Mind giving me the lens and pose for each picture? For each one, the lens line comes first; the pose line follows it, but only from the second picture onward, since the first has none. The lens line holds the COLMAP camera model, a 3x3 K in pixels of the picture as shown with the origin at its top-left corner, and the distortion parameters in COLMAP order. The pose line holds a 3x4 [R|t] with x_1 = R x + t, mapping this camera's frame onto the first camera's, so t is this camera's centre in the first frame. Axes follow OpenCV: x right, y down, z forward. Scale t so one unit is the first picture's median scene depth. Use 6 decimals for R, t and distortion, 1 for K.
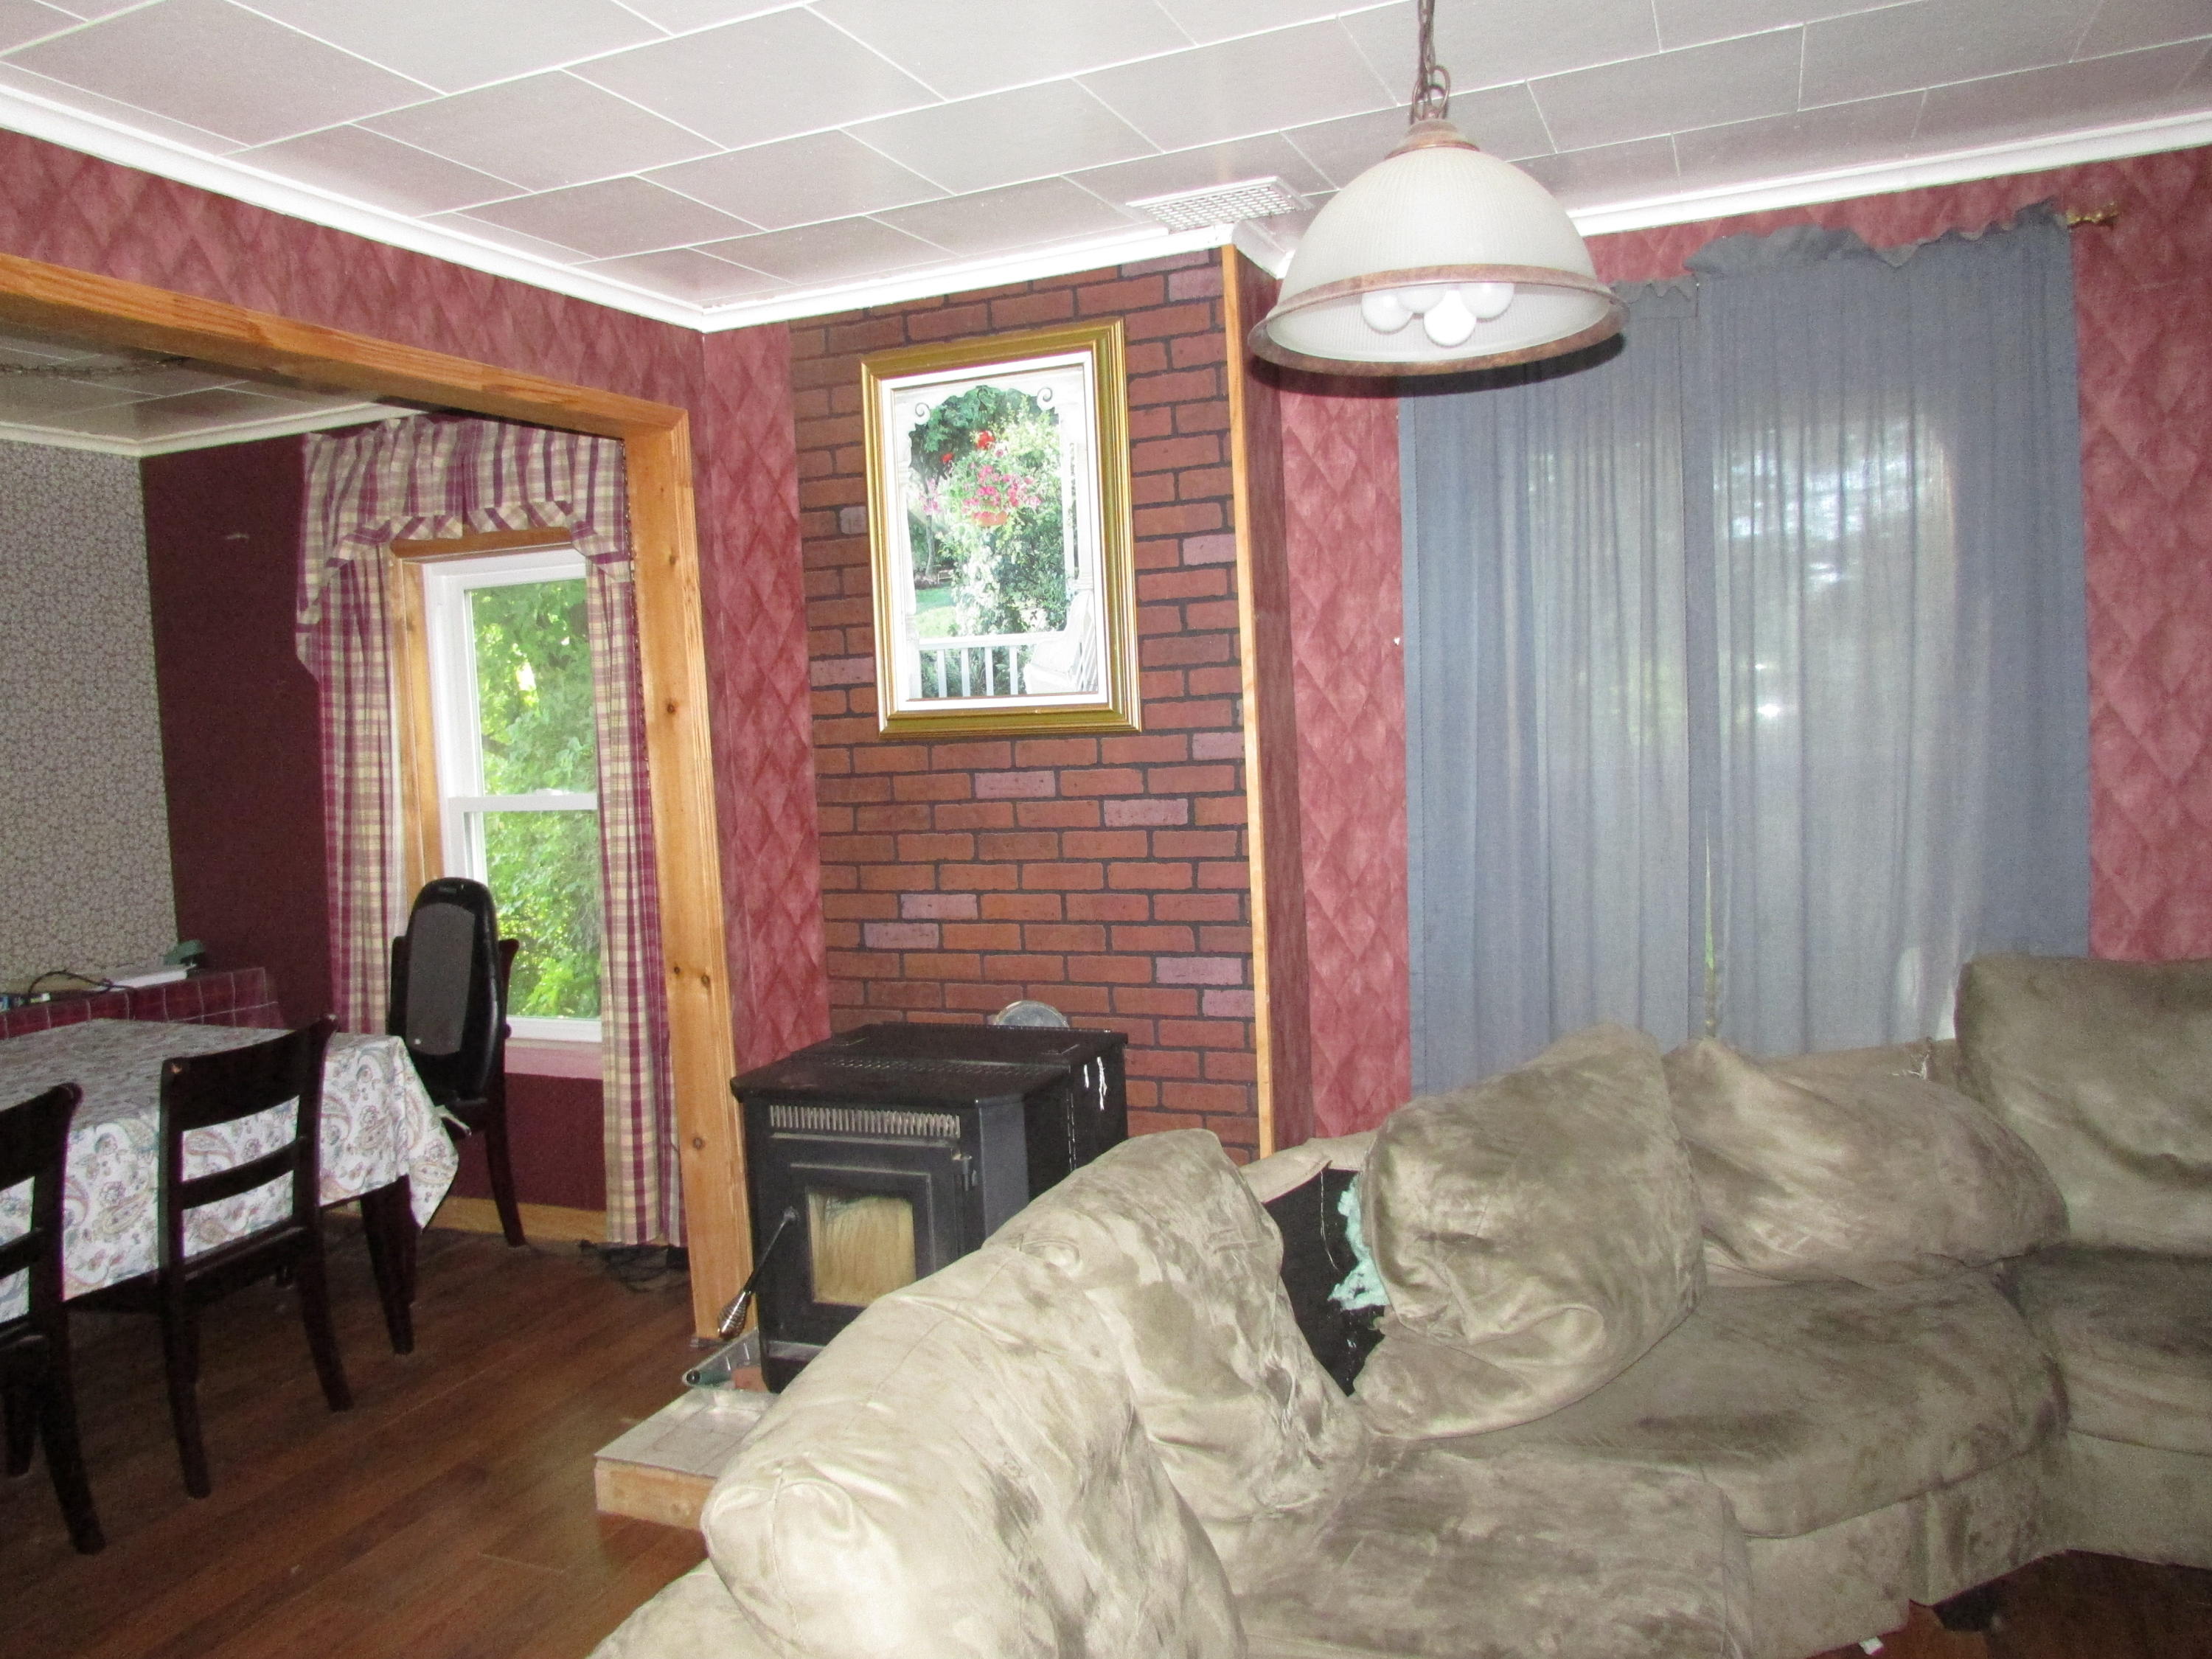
lens RADIAL K [[1623.9, 0, 1106.0], [0, 1623.9, 829.5], [0, 0, 1]] dist [-0.029744, 0.010912]
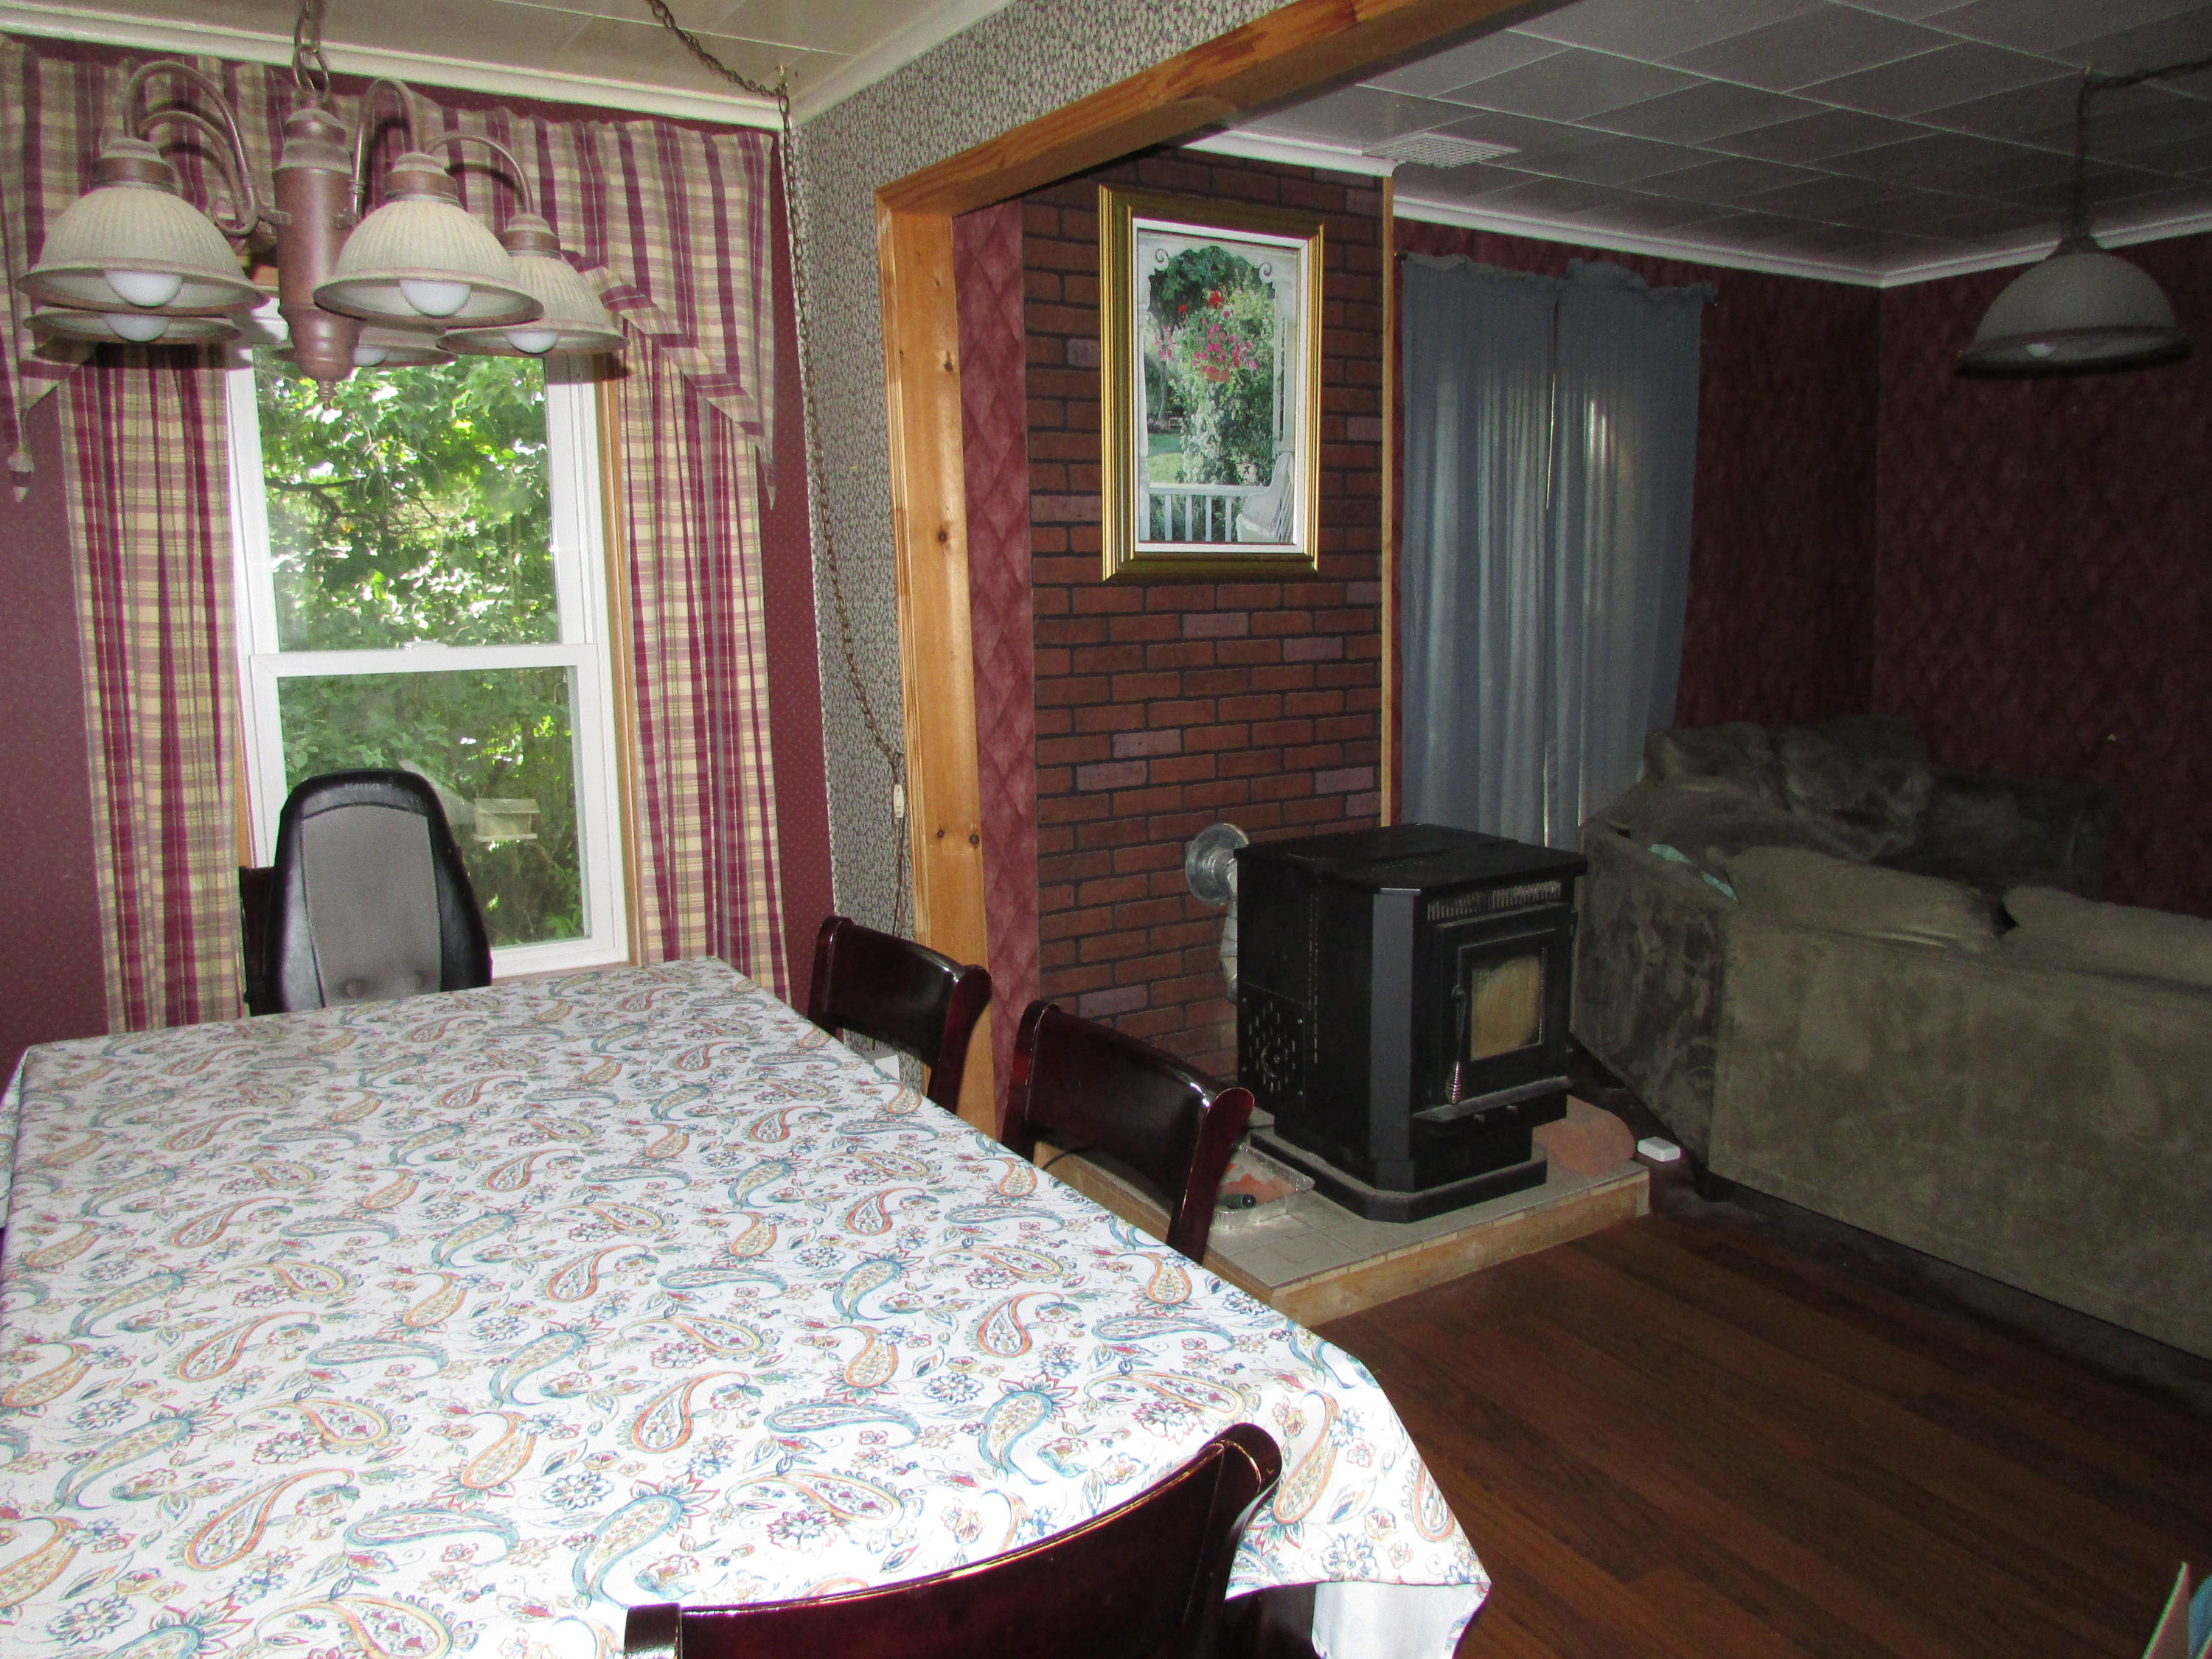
lens RADIAL K [[1623.9, 0, 1106.0], [0, 1623.9, 829.5], [0, 0, 1]] dist [-0.029744, 0.010912]
pose [[0.570869, -0.093645, 0.815683, -1.004051], [0.041660, 0.995498, 0.085132, 0.013051], [-0.819984, -0.014618, 0.572200, 0.440065]]
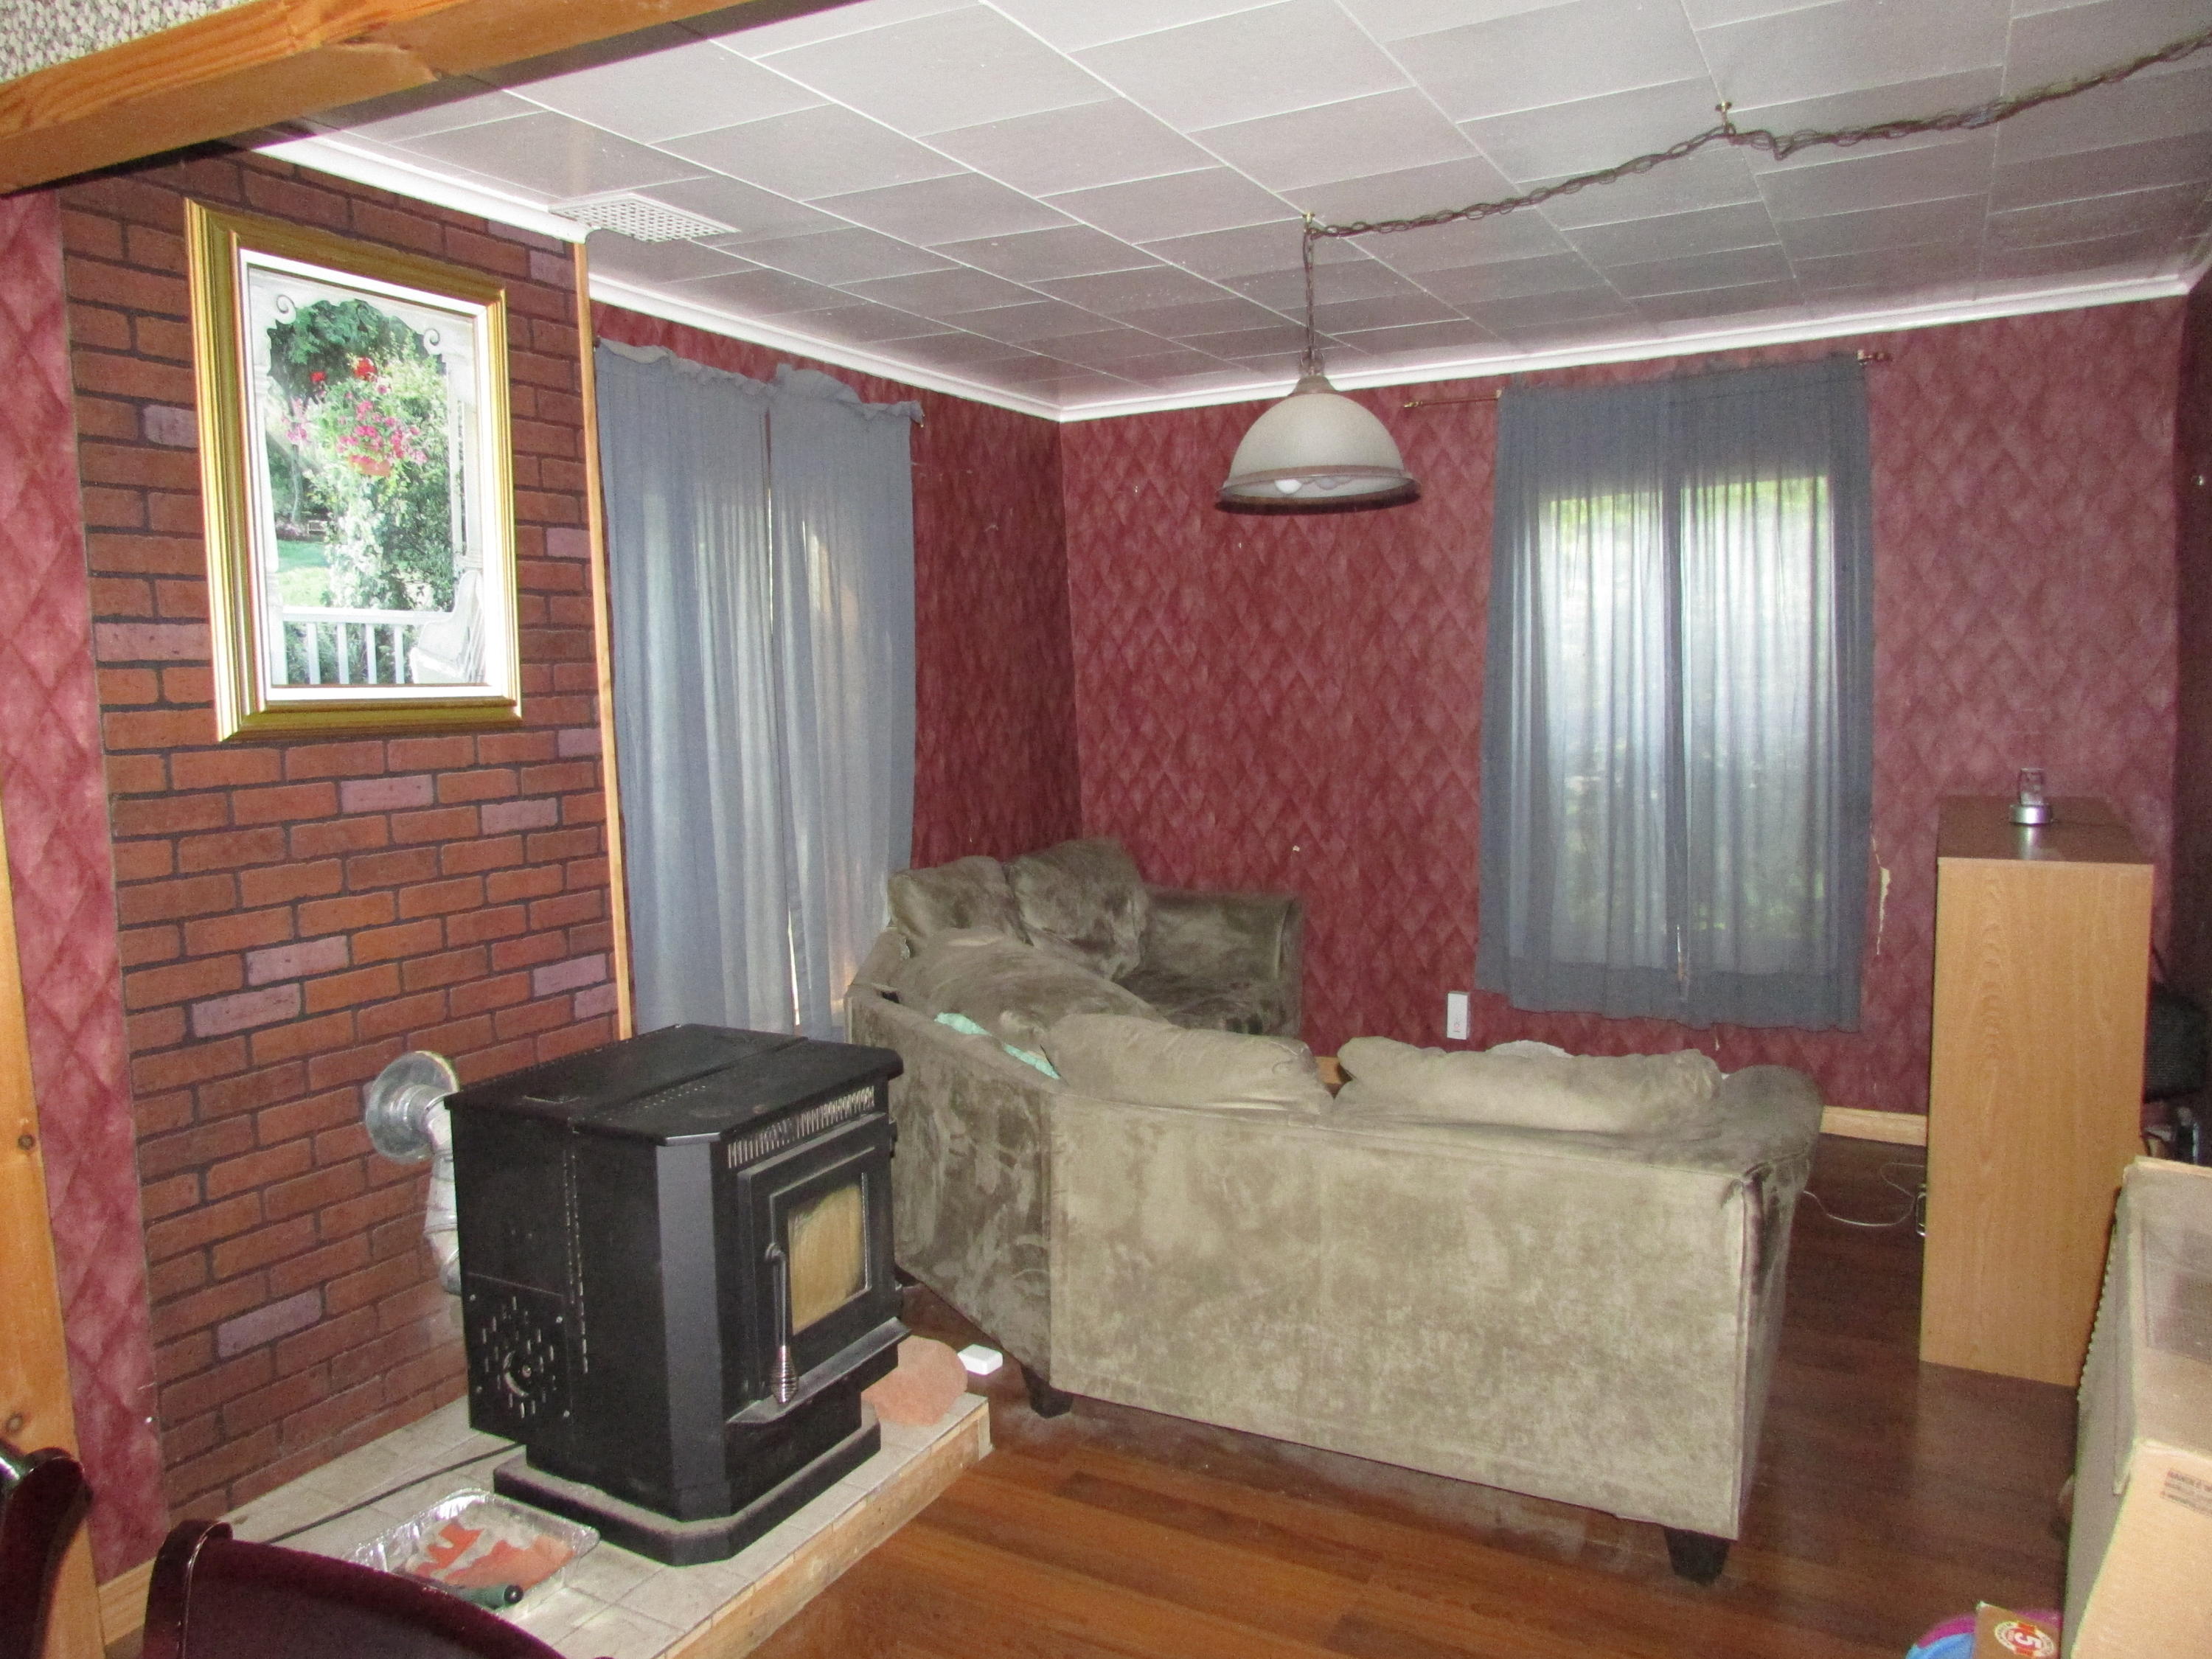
lens RADIAL K [[1603.8, 0, 1143.9], [0, 1603.8, 819.1], [0, 0, 1]] dist [-0.029405, 0.001038]
pose [[0.062386, -0.050562, 0.996771, -0.843213], [0.082451, 0.995563, 0.045340, -0.019719], [-0.994641, 0.079357, 0.066278, 0.571350]]
